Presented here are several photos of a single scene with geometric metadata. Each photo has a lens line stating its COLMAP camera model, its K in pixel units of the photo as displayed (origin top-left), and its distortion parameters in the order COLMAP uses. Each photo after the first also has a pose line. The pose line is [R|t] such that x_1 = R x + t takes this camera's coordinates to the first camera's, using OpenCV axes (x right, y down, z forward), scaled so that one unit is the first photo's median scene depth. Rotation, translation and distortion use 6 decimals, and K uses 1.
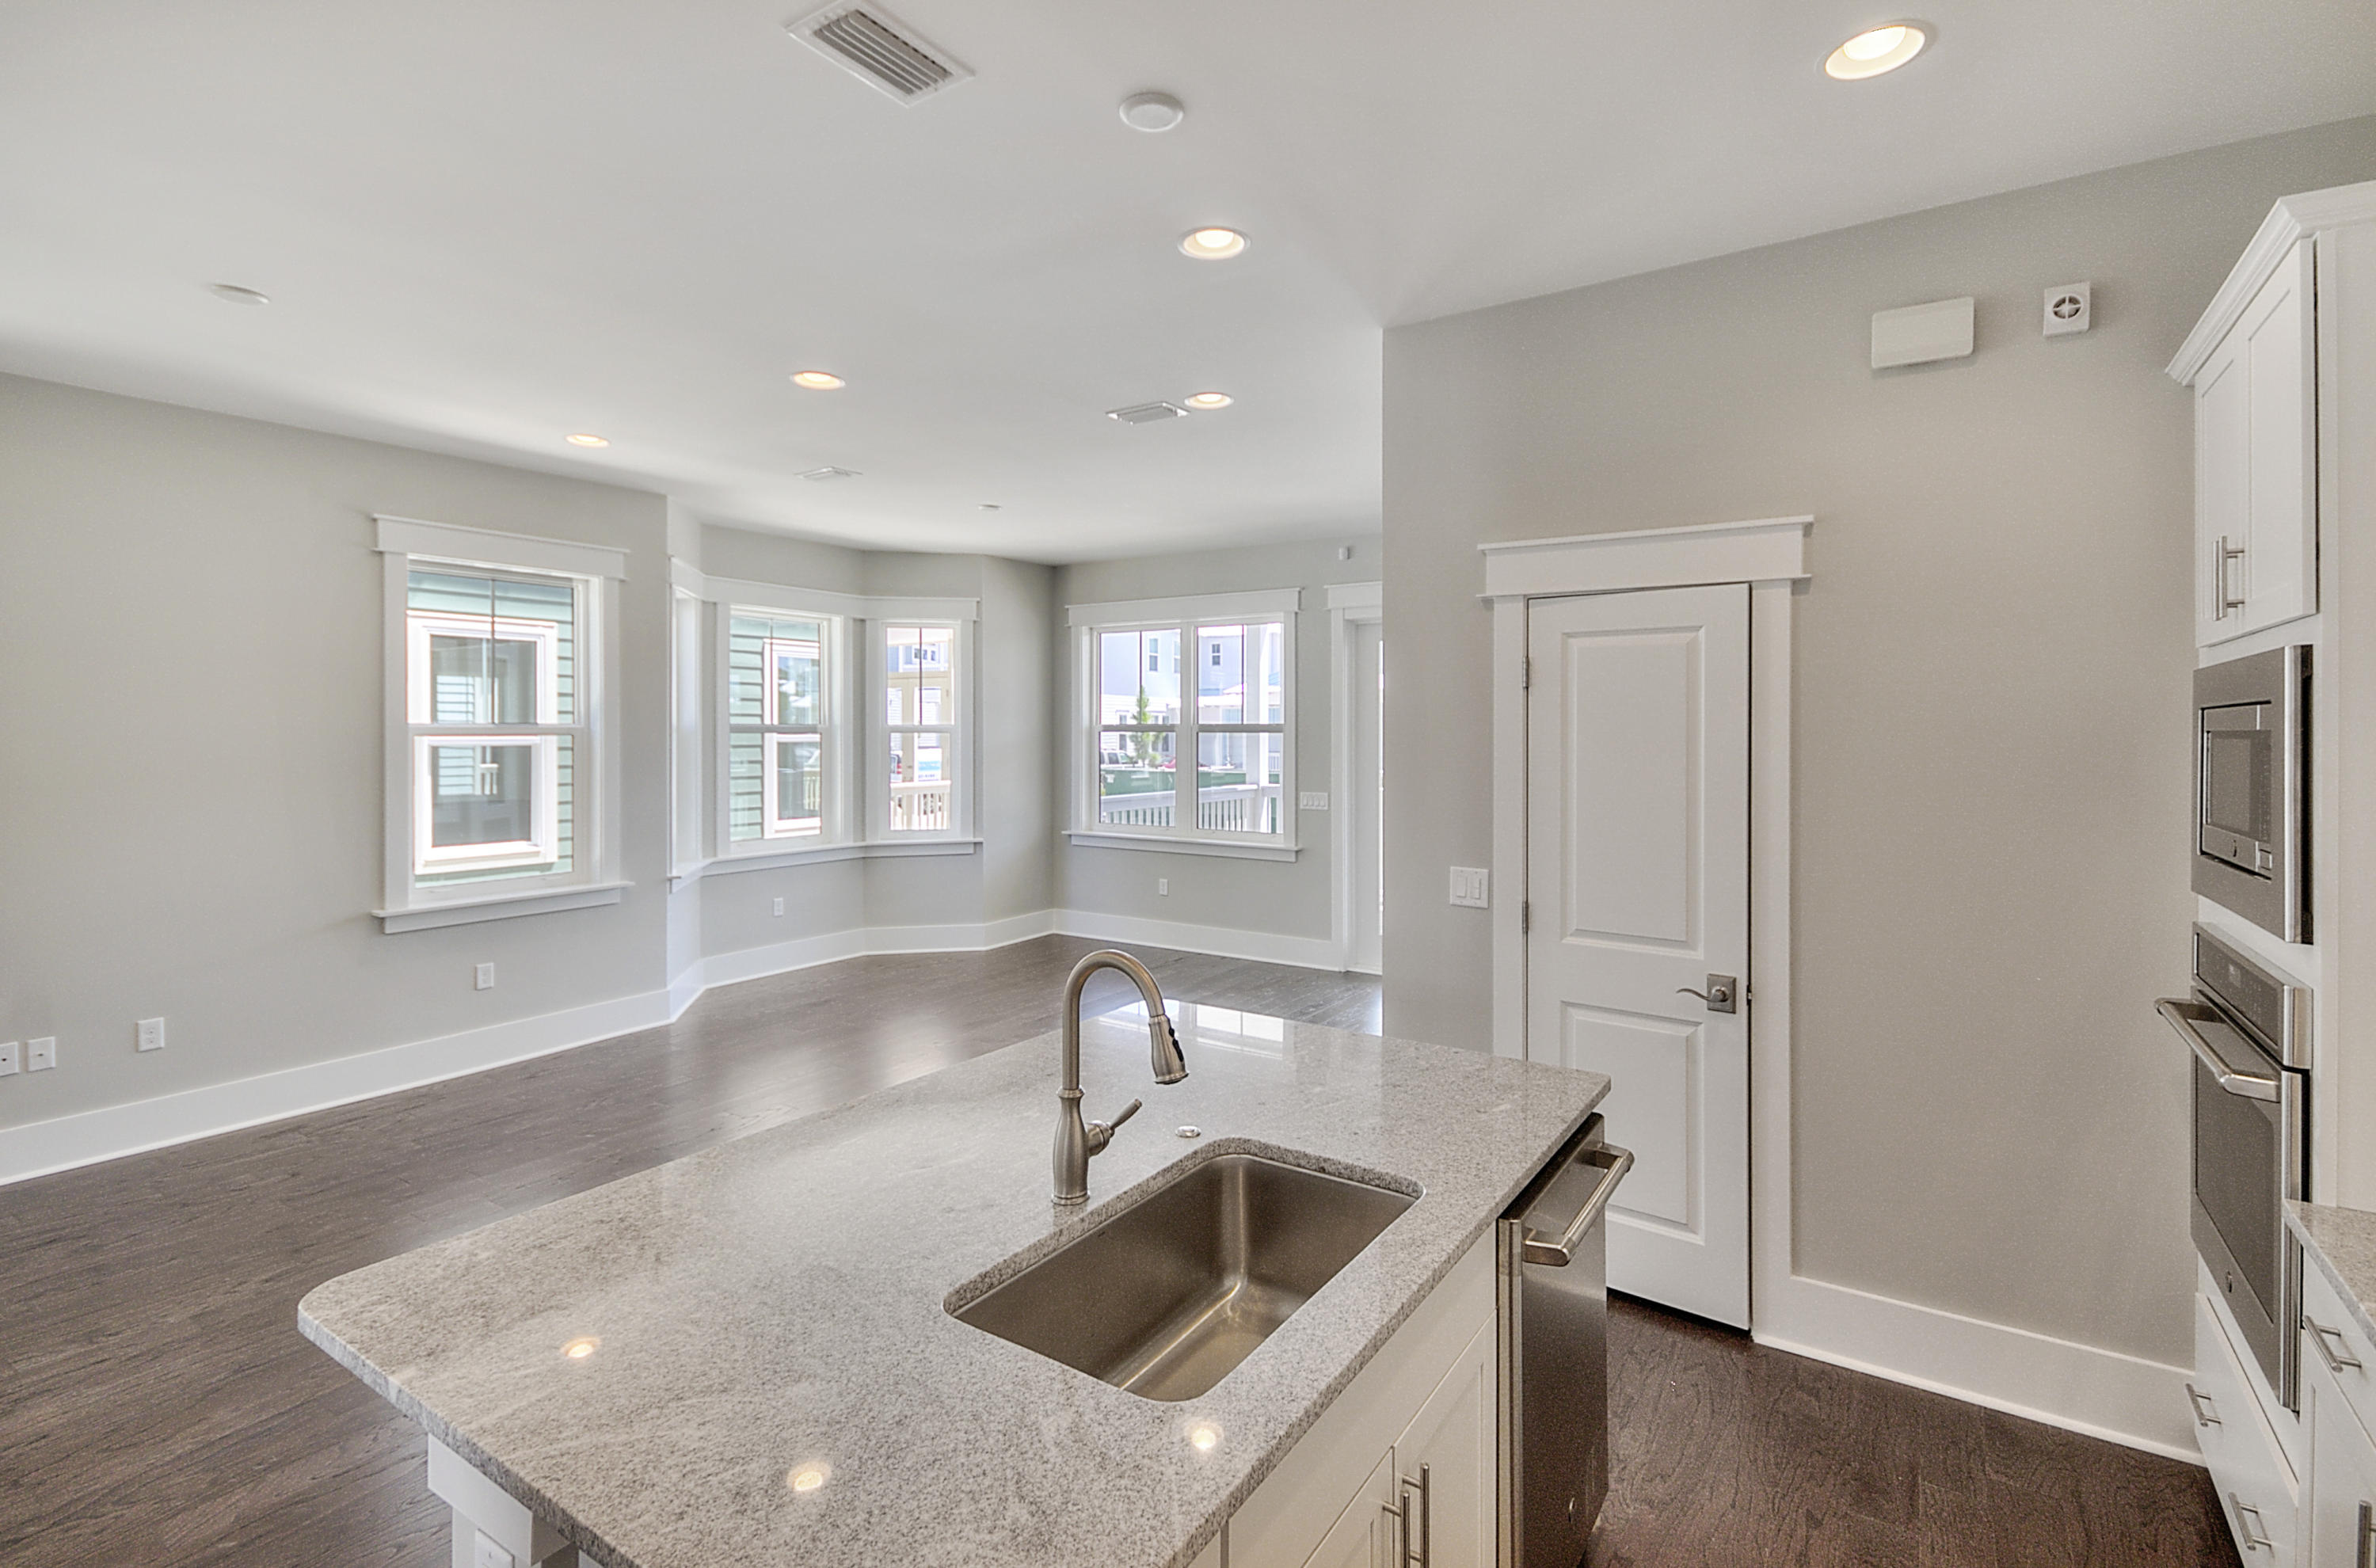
lens RADIAL K [[1104.9, 0, 1164.9], [0, 1104.9, 726.1], [0, 0, 1]] dist [0.010146, 0.000188]
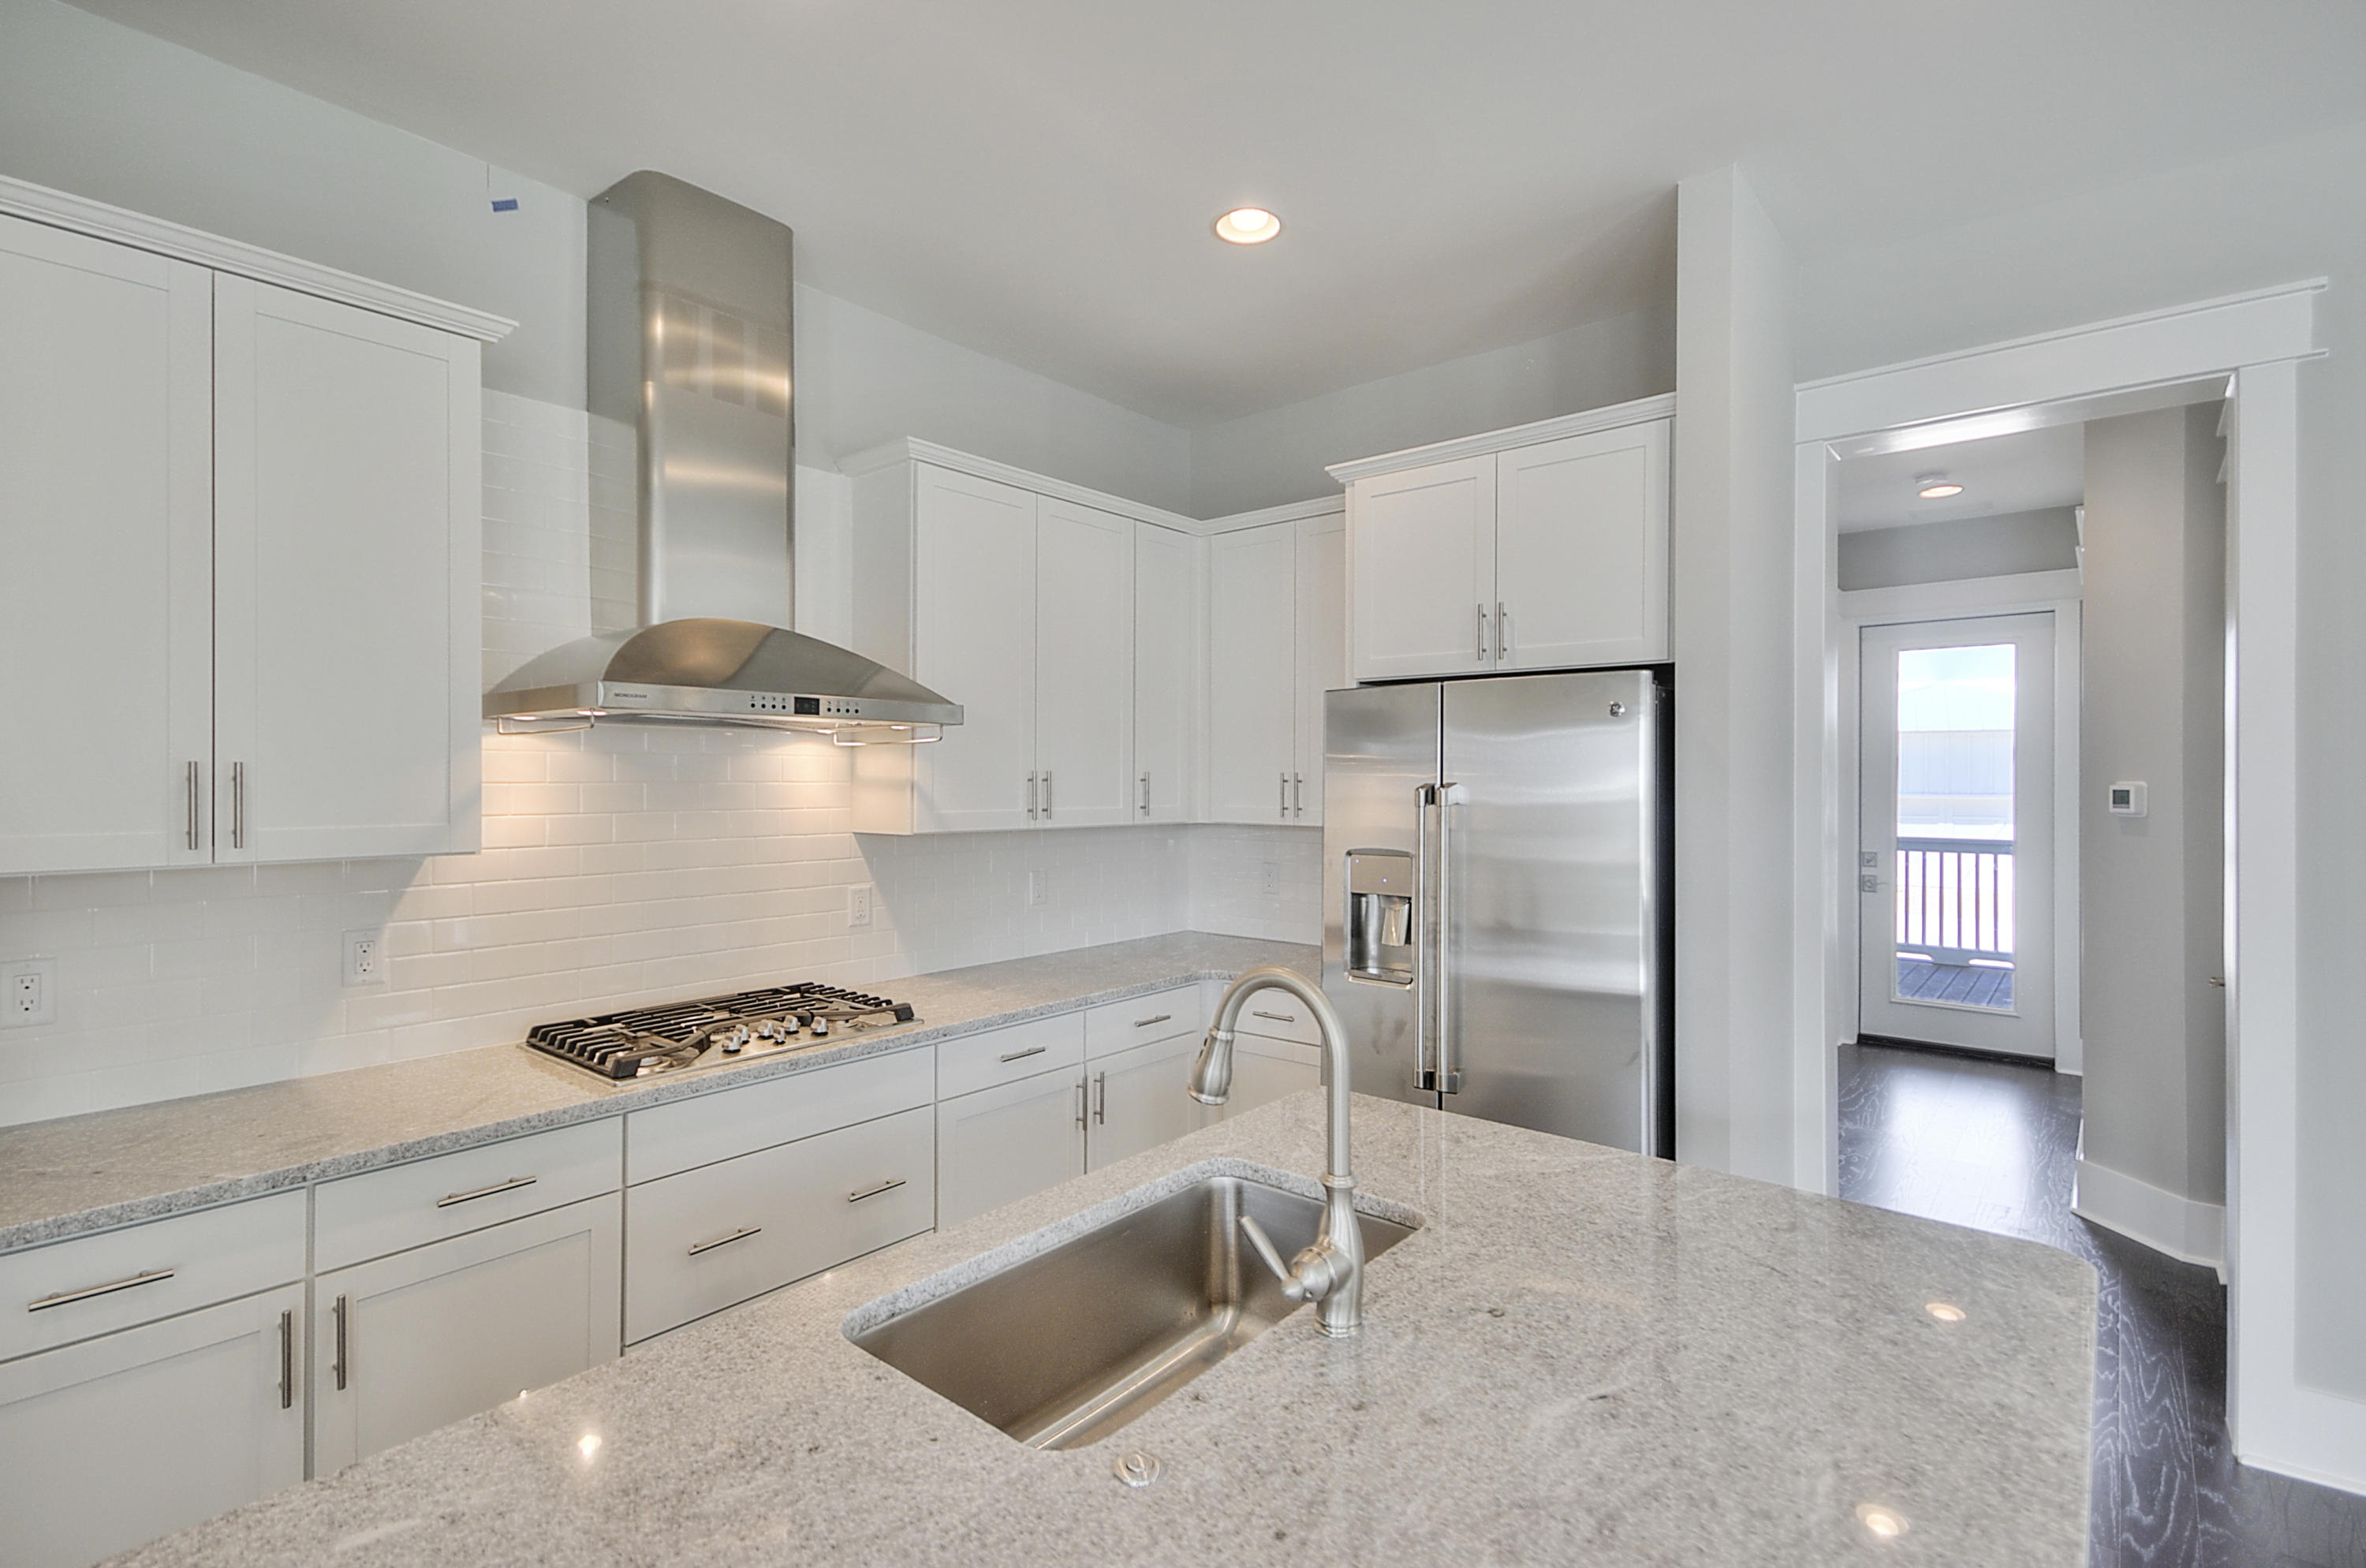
lens RADIAL K [[1091.2, 0, 1183.0], [0, 1091.2, 784.0], [0, 0, 1]] dist [0.008708, -0.000087]
pose [[-0.995384, -0.003171, 0.095920, -0.043135], [-0.002880, 0.999991, 0.003168, 0.058965], [-0.095929, 0.002877, -0.995384, 1.447762]]
